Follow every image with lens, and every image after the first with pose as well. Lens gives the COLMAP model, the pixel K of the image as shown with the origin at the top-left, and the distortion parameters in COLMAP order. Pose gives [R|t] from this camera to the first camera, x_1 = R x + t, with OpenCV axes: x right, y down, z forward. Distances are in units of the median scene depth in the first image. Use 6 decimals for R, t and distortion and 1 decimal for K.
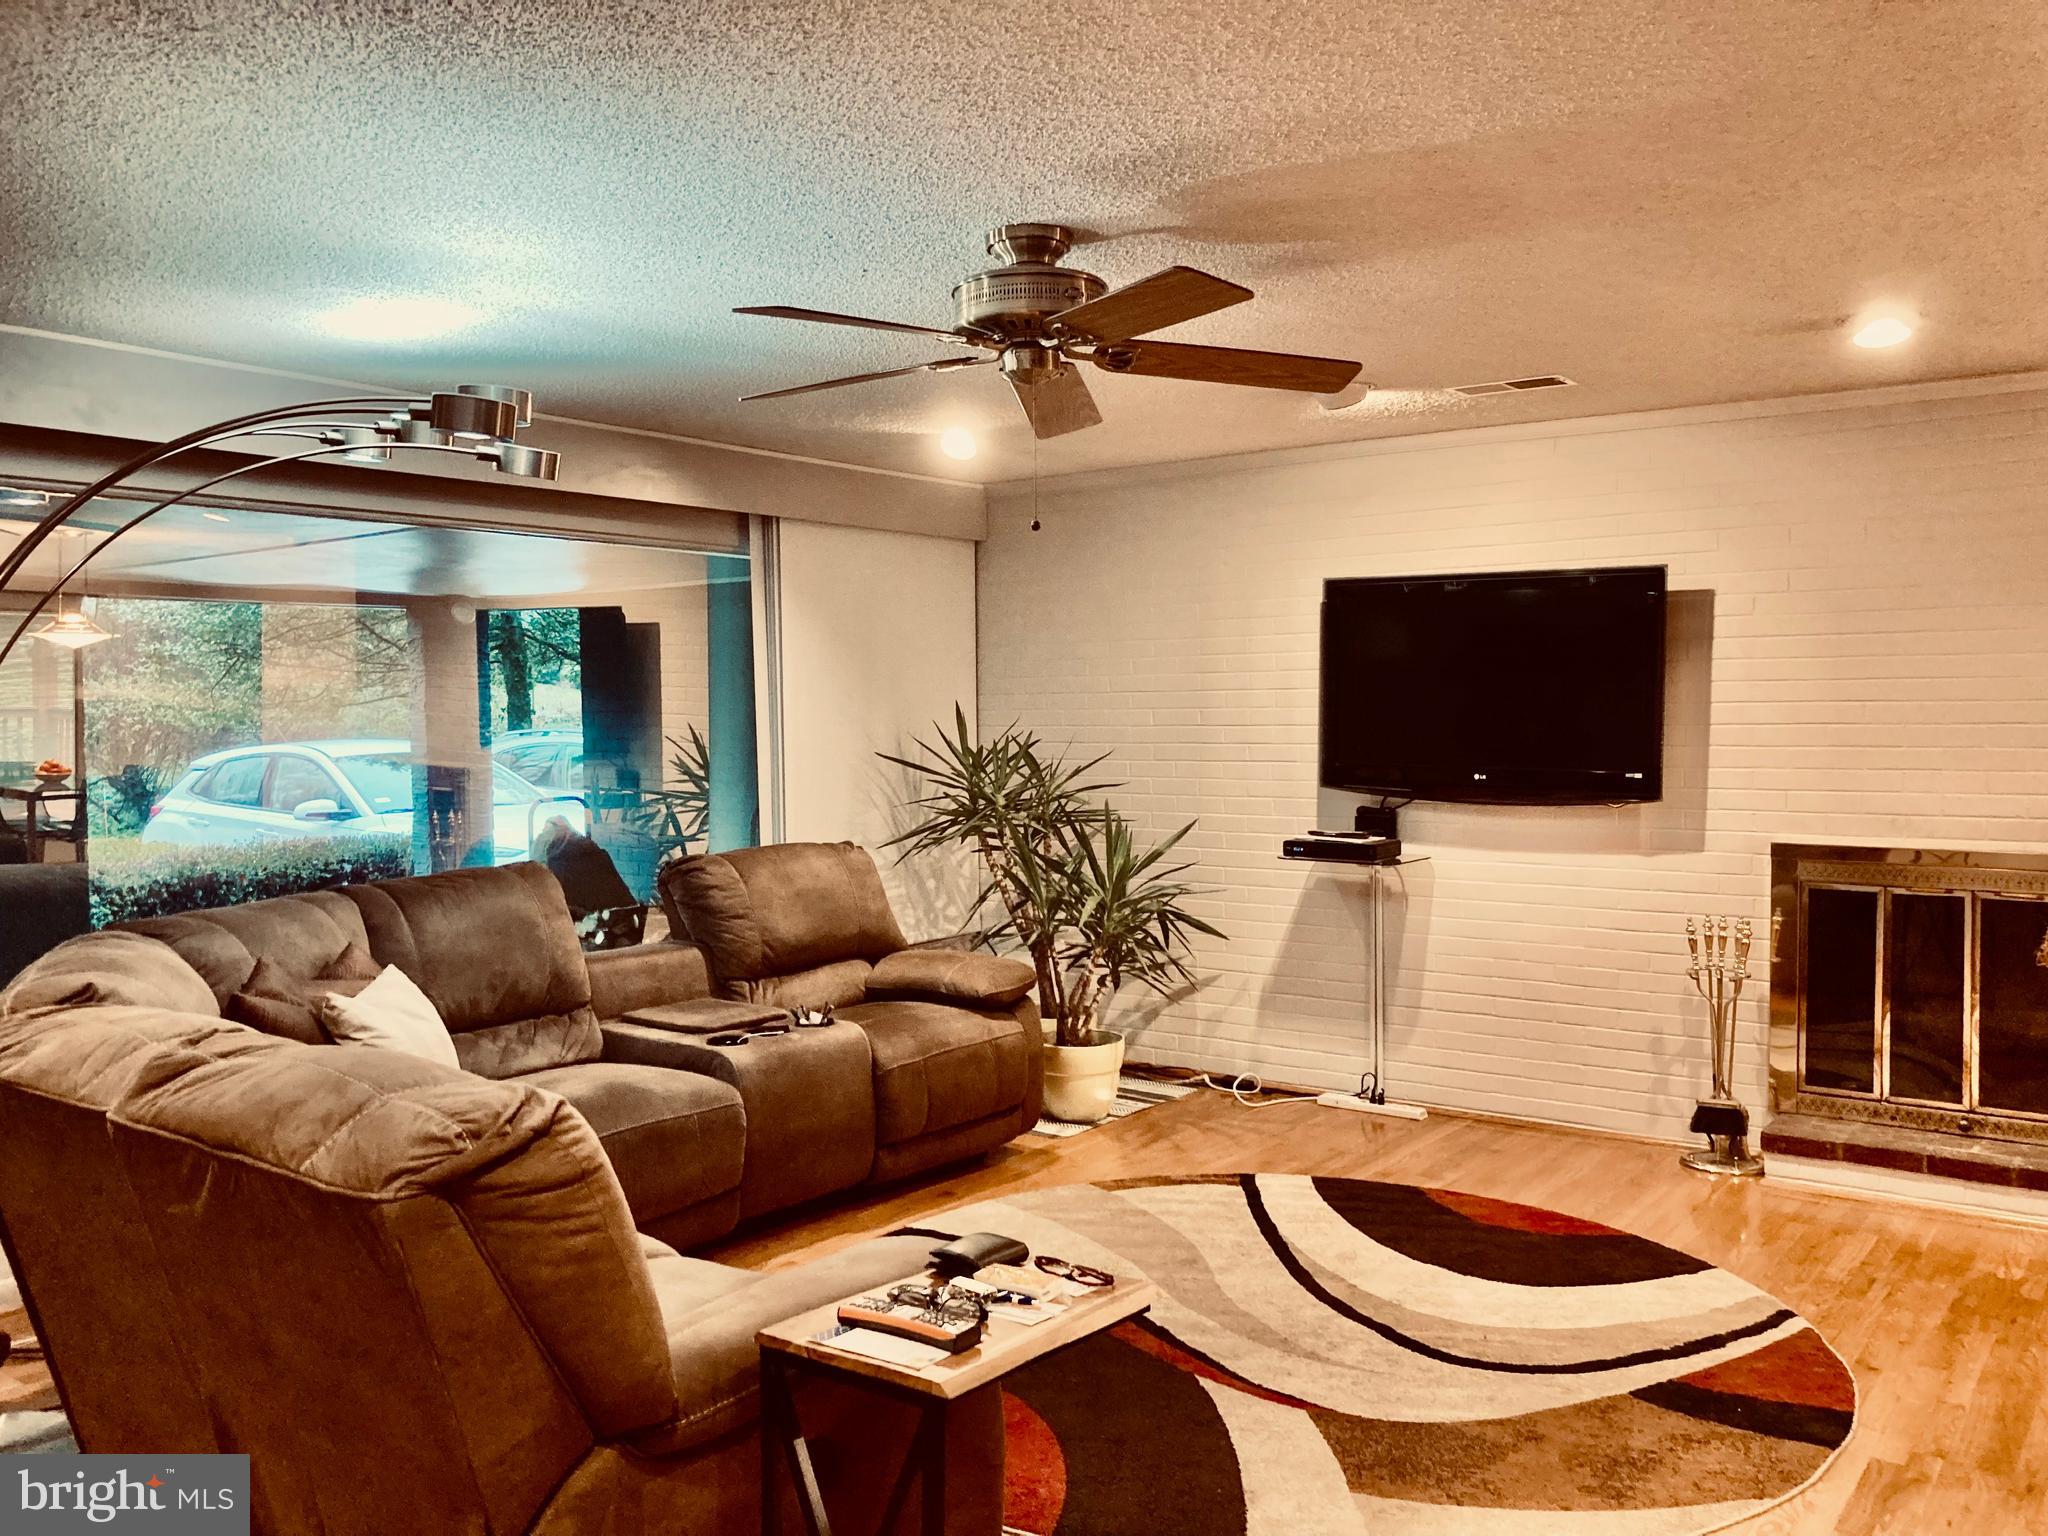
lens RADIAL K [[1680.6, 0, 1028.3], [0, 1680.6, 775.2], [0, 0, 1]] dist [0.045137, -0.055212]
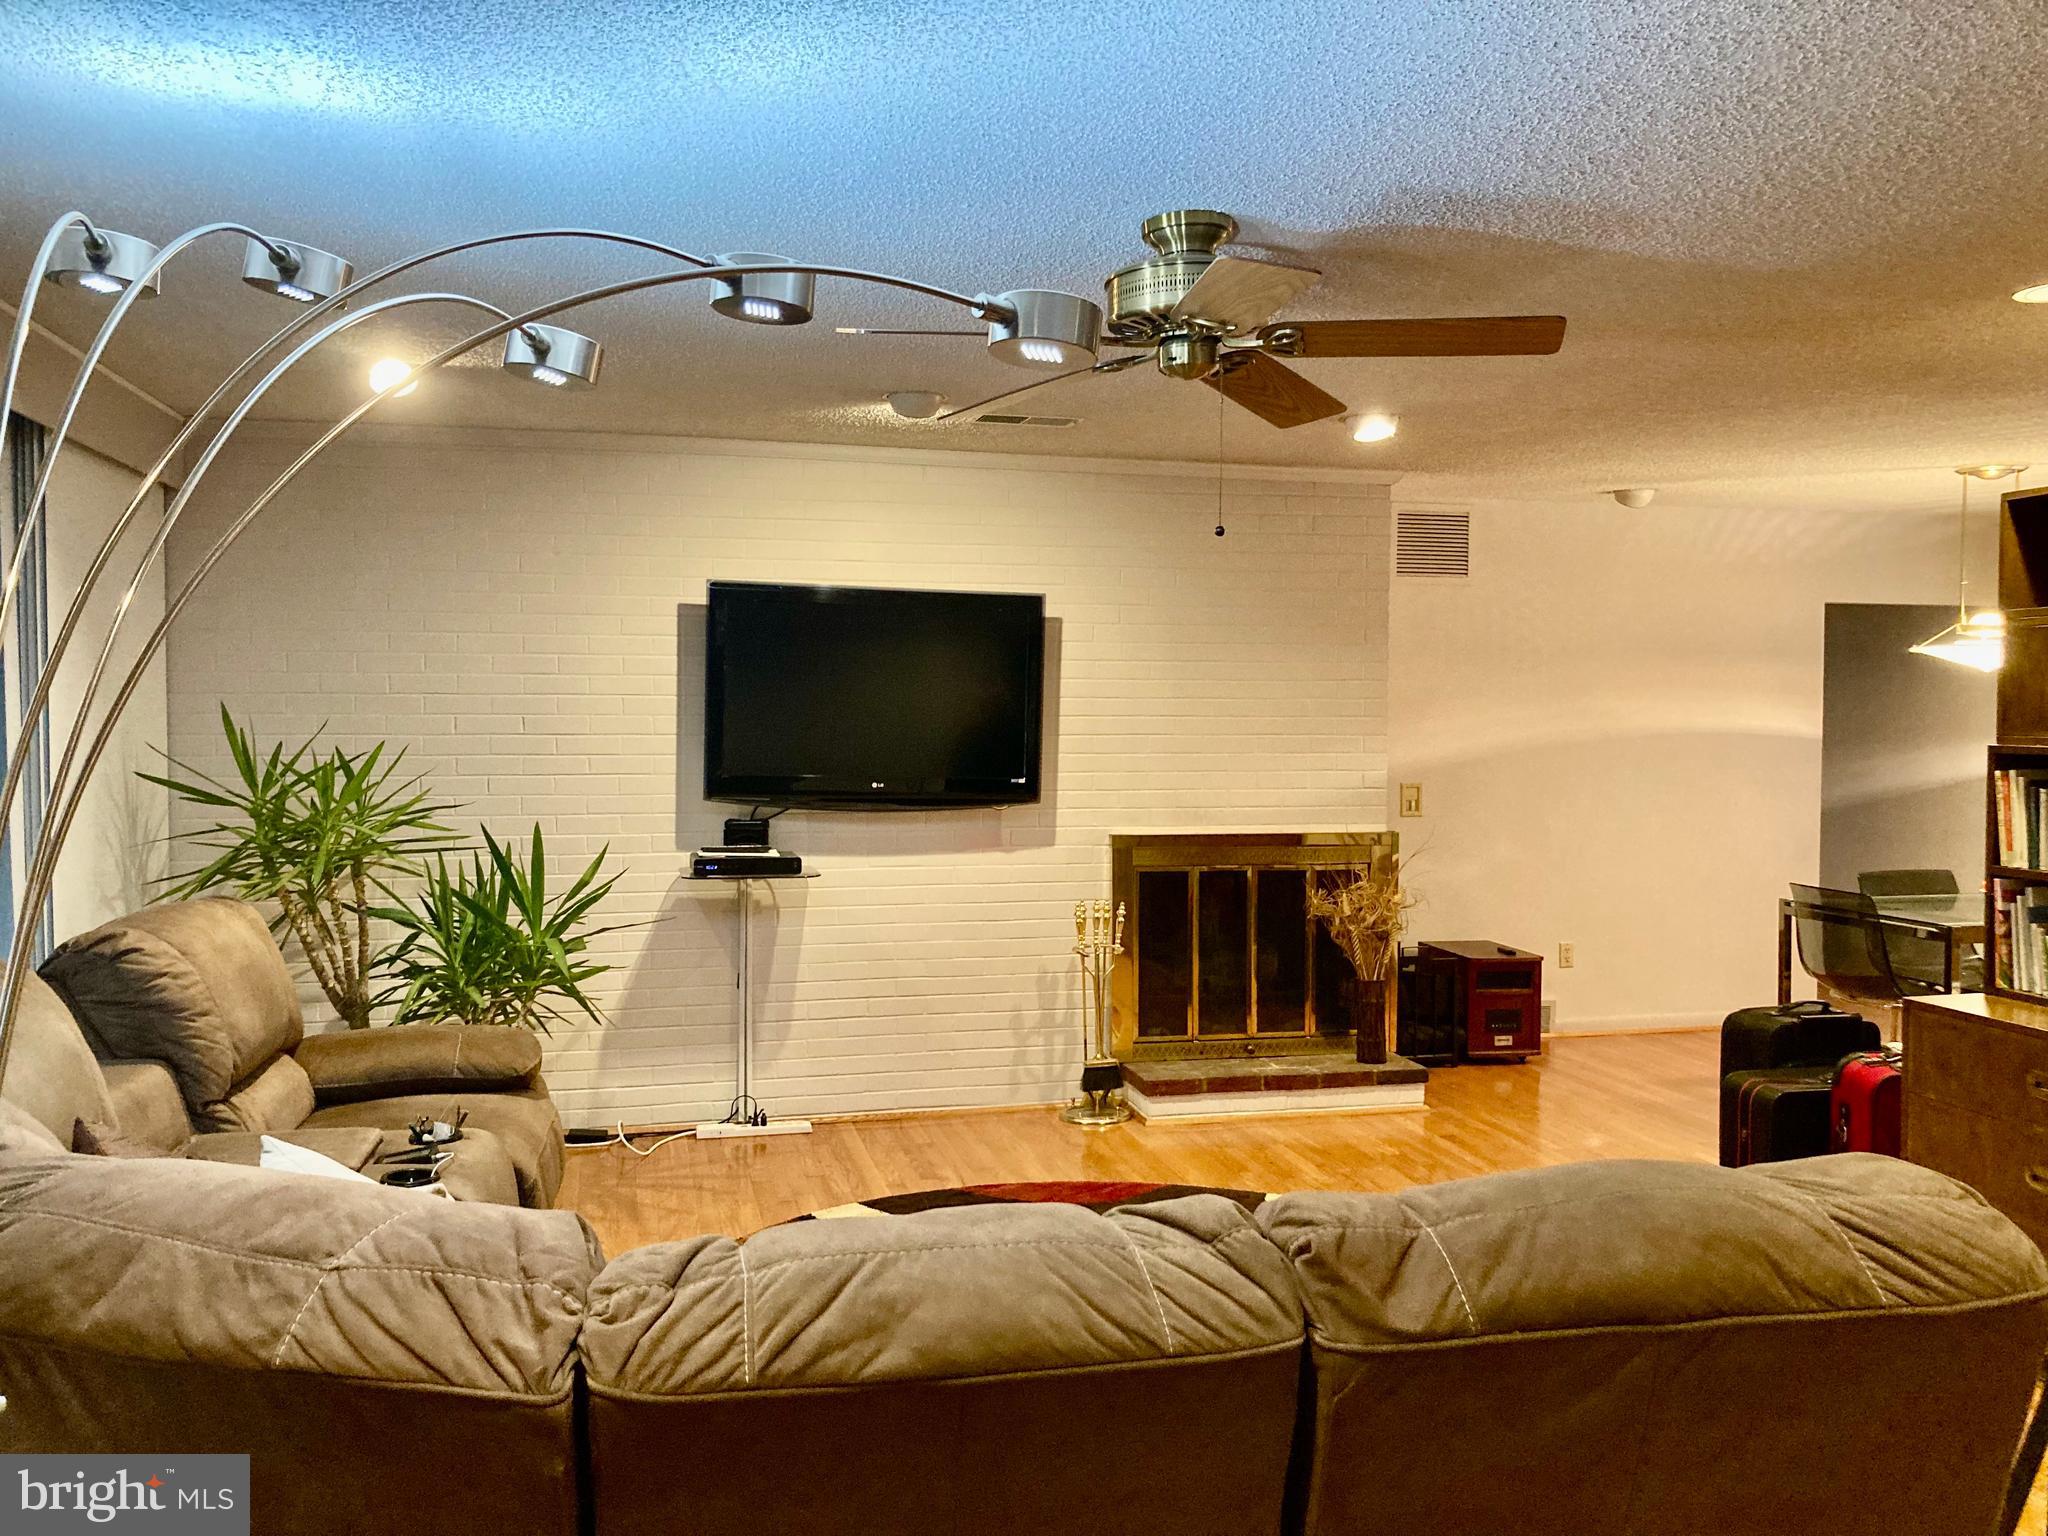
lens RADIAL K [[1680.6, 0, 1011.8], [0, 1680.6, 754.7], [0, 0, 1]] dist [0.045137, -0.055212]
pose [[0.644260, -0.011003, 0.764728, -0.490765], [0.020539, 0.999785, -0.002919, -0.013509], [-0.764531, 0.017587, 0.644347, 0.295714]]
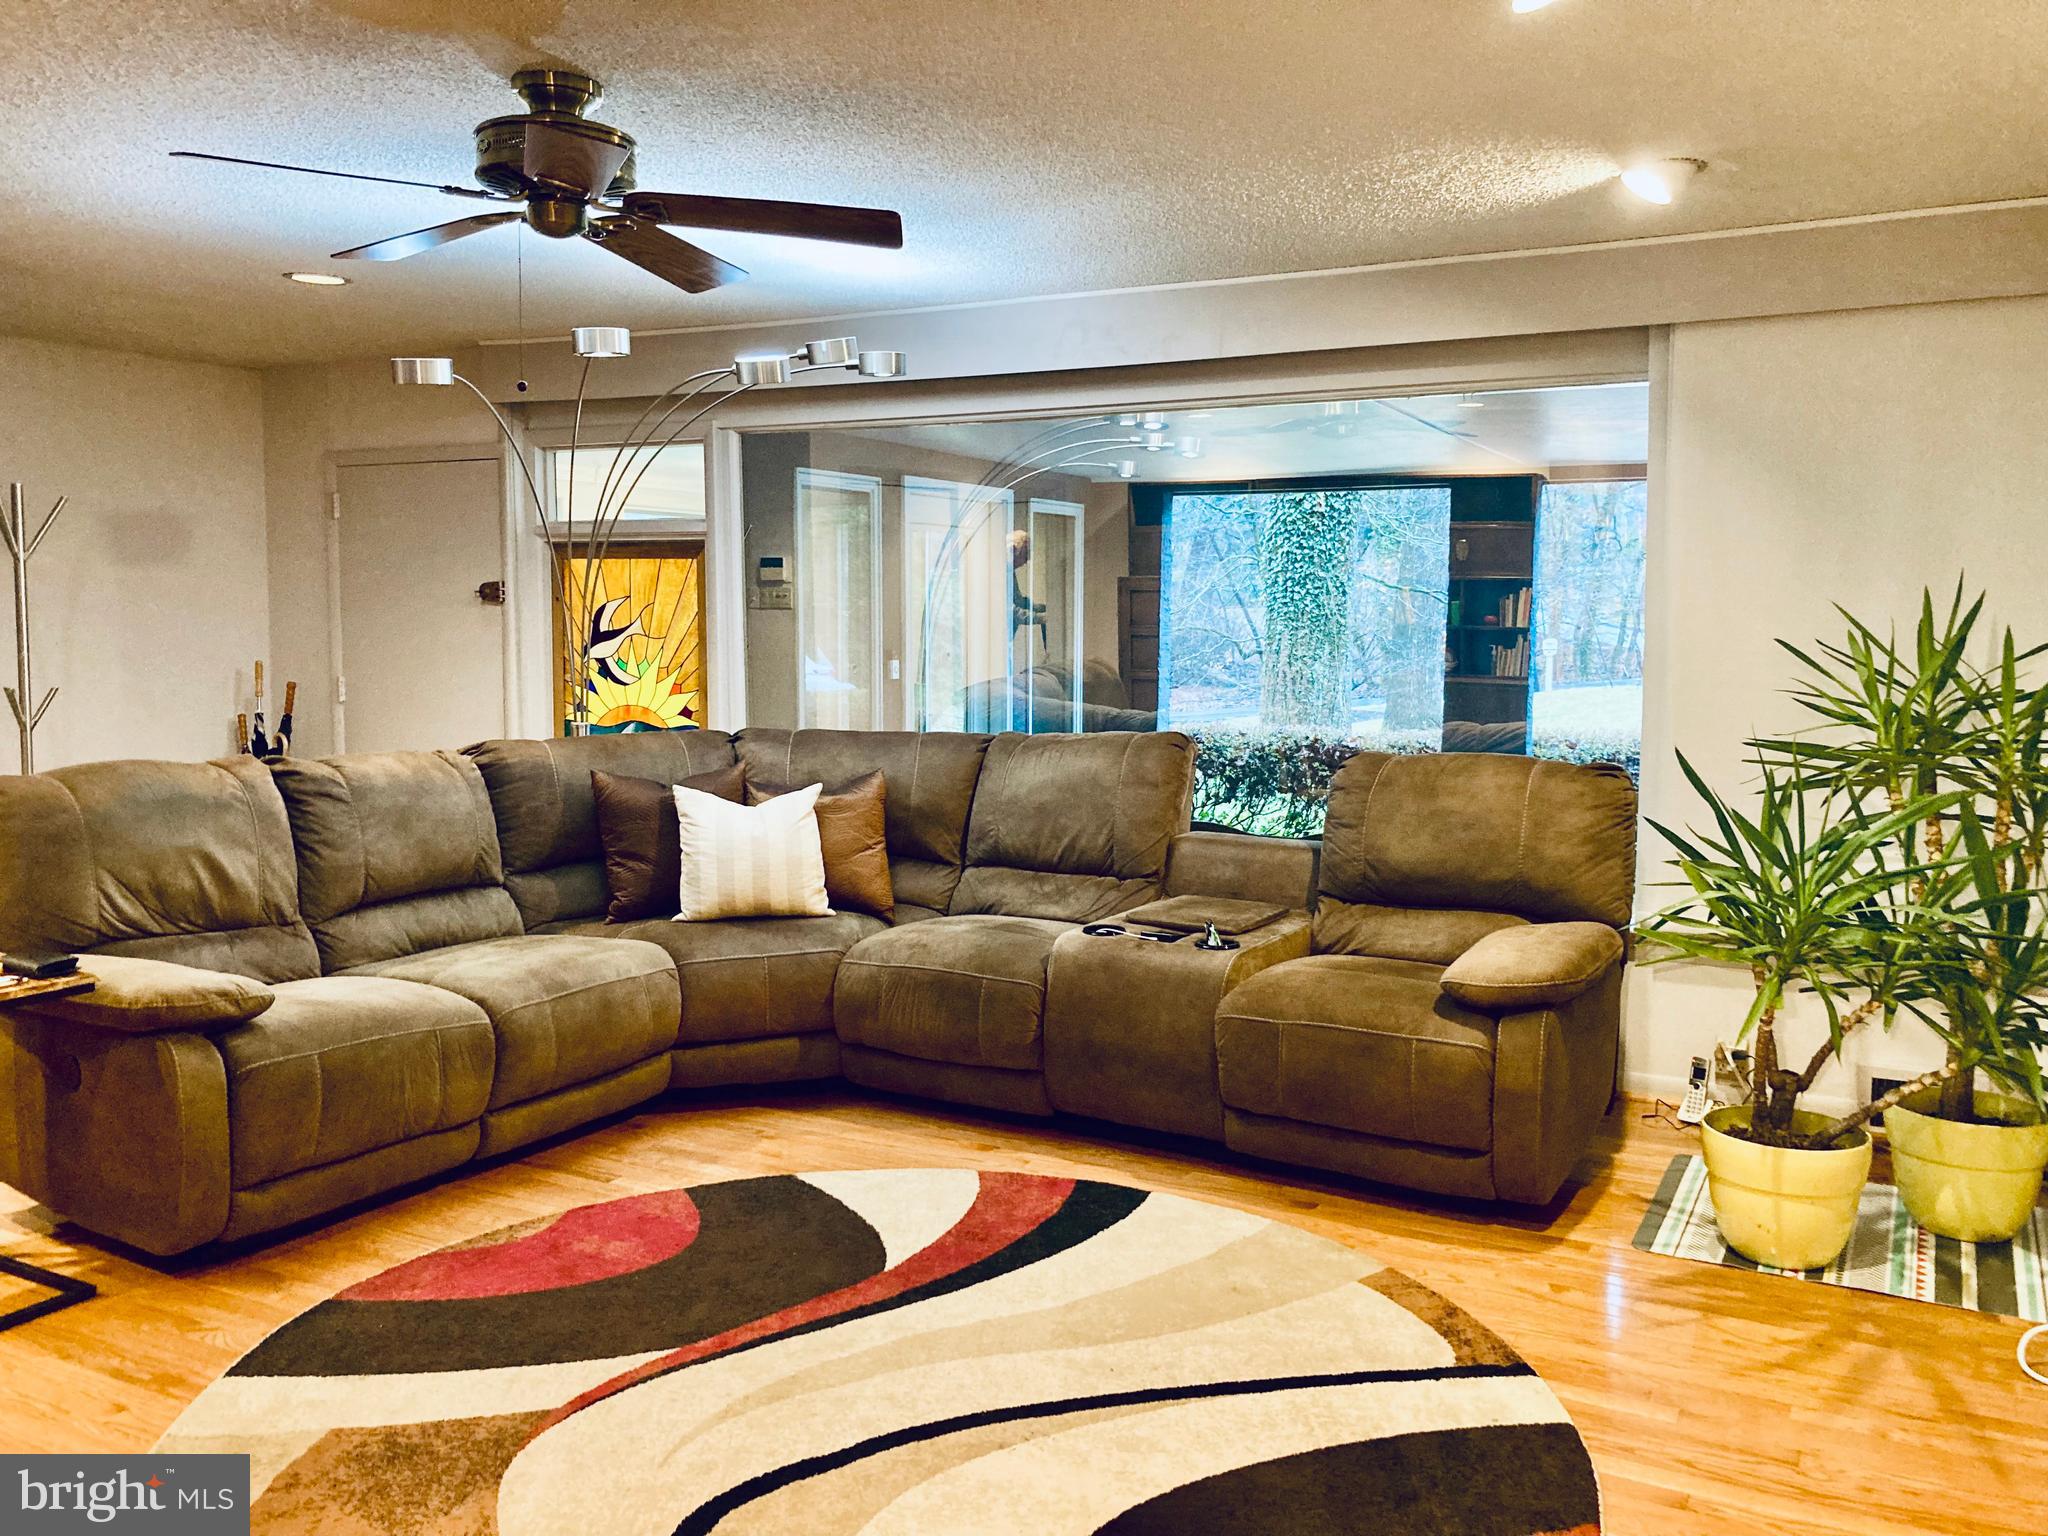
lens RADIAL K [[1680.6, 0, 1026.6], [0, 1680.6, 761.9], [0, 0, 1]] dist [0.045137, -0.055212]
pose [[0.147680, 0.103332, -0.983622, 0.645435], [-0.043745, 0.994236, 0.097879, -0.025538], [0.988067, 0.028574, 0.151349, 0.706357]]
